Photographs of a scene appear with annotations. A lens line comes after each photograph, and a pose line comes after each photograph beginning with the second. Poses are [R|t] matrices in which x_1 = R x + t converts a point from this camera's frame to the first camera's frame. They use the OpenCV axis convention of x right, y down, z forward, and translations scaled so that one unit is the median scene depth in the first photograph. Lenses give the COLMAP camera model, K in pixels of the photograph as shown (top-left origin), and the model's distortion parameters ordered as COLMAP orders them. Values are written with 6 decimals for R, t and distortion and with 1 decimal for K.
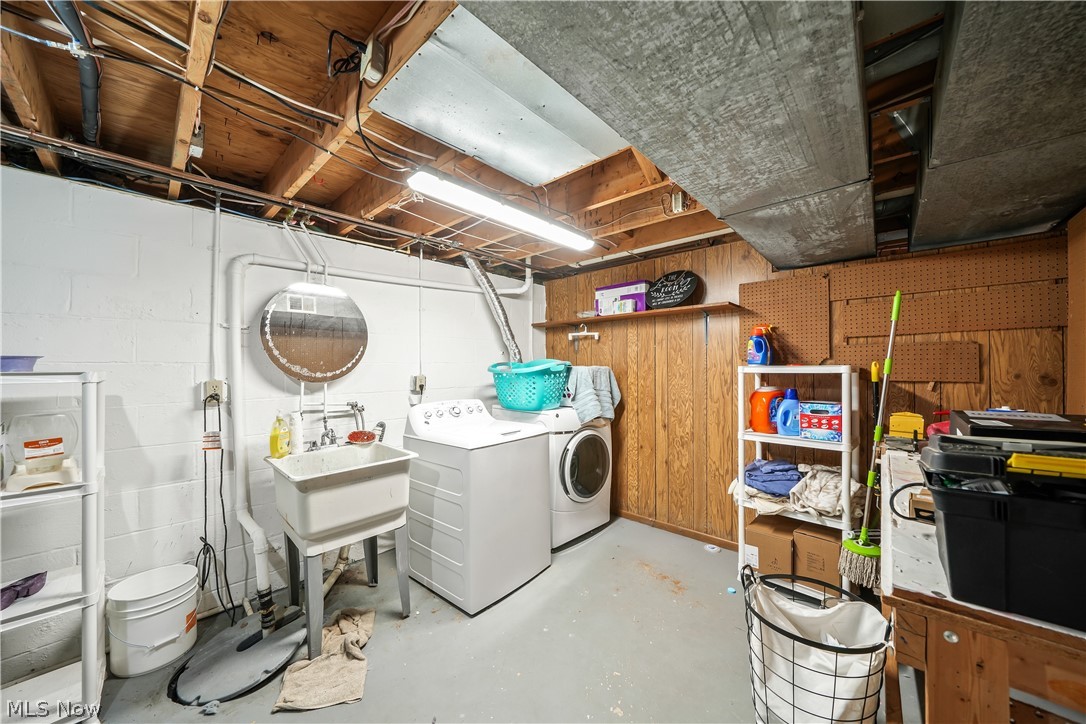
lens RADIAL K [[375.8, 0, 547.7], [0, 375.8, 363.4], [0, 0, 1]] dist [-0.001257, -0.000361]
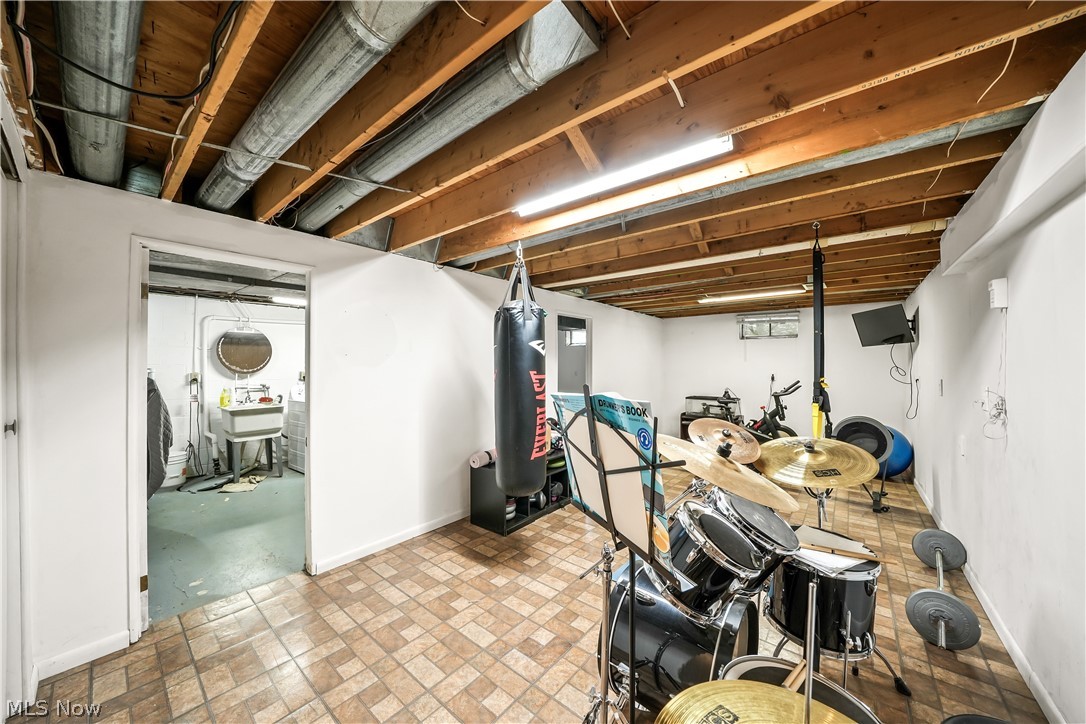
lens RADIAL K [[375.8, 0, 538.3], [0, 375.8, 357.4], [0, 0, 1]] dist [-0.001257, -0.000361]
pose [[0.998815, -0.001428, 0.048645, 1.047045], [0.002652, 0.999681, -0.025118, 0.015549], [-0.048594, 0.025217, 0.998500, -1.334351]]
